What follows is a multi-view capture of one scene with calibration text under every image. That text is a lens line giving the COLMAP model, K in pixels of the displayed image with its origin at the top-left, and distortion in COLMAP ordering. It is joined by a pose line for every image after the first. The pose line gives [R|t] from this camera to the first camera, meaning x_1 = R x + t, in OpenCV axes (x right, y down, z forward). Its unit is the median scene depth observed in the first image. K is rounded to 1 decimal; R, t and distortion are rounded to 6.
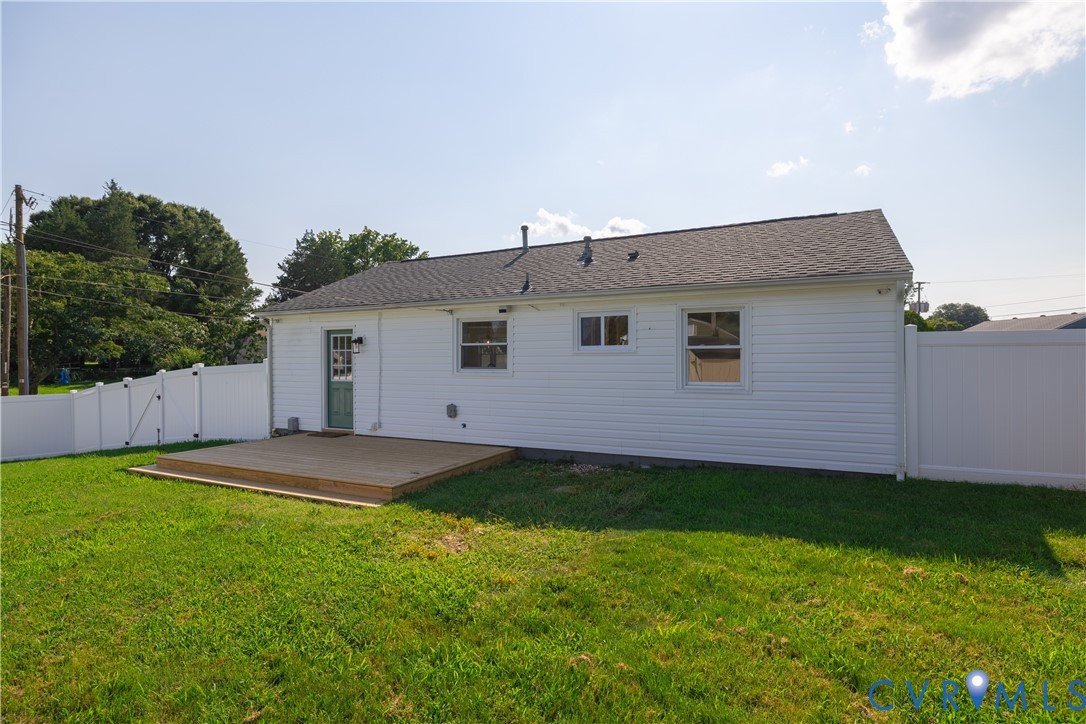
lens RADIAL K [[560.8, 0, 543.1], [0, 560.8, 361.6], [0, 0, 1]] dist [-0.001502, 0.000008]
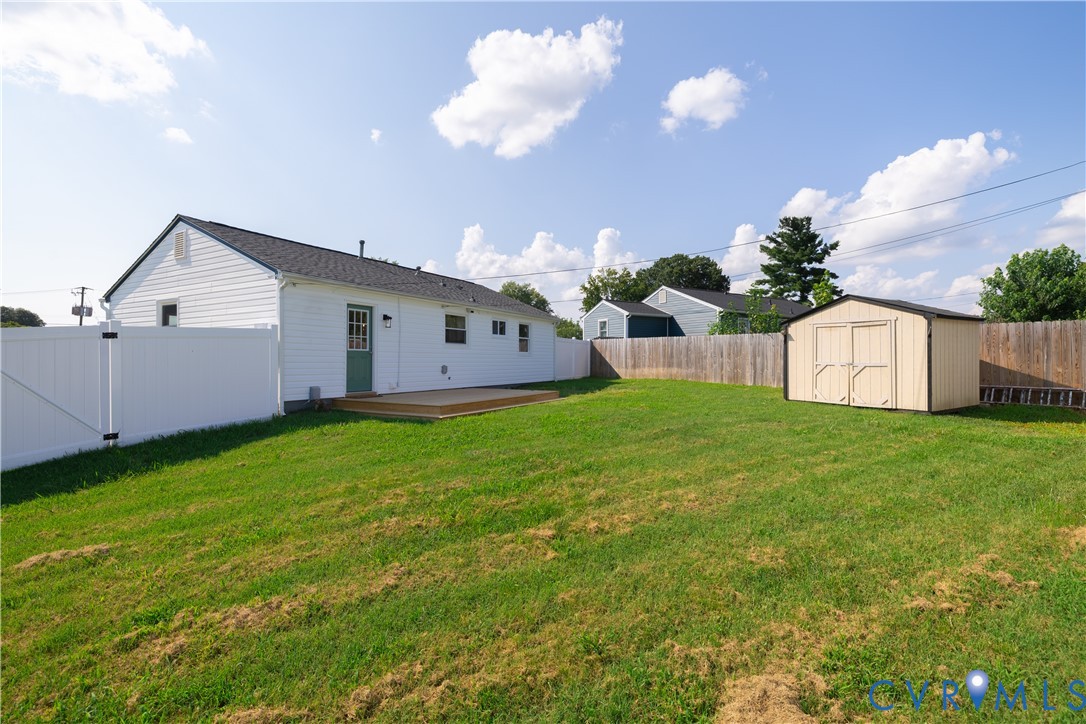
lens RADIAL K [[497.3, 0, 543.0], [0, 497.3, 355.2], [0, 0, 1]] dist [0.000258, -0.000004]
pose [[0.014971, 0.020245, 0.999683, -1.563196], [0.007994, 0.999761, -0.020366, 0.077995], [-0.999856, 0.008297, 0.014806, 0.700909]]
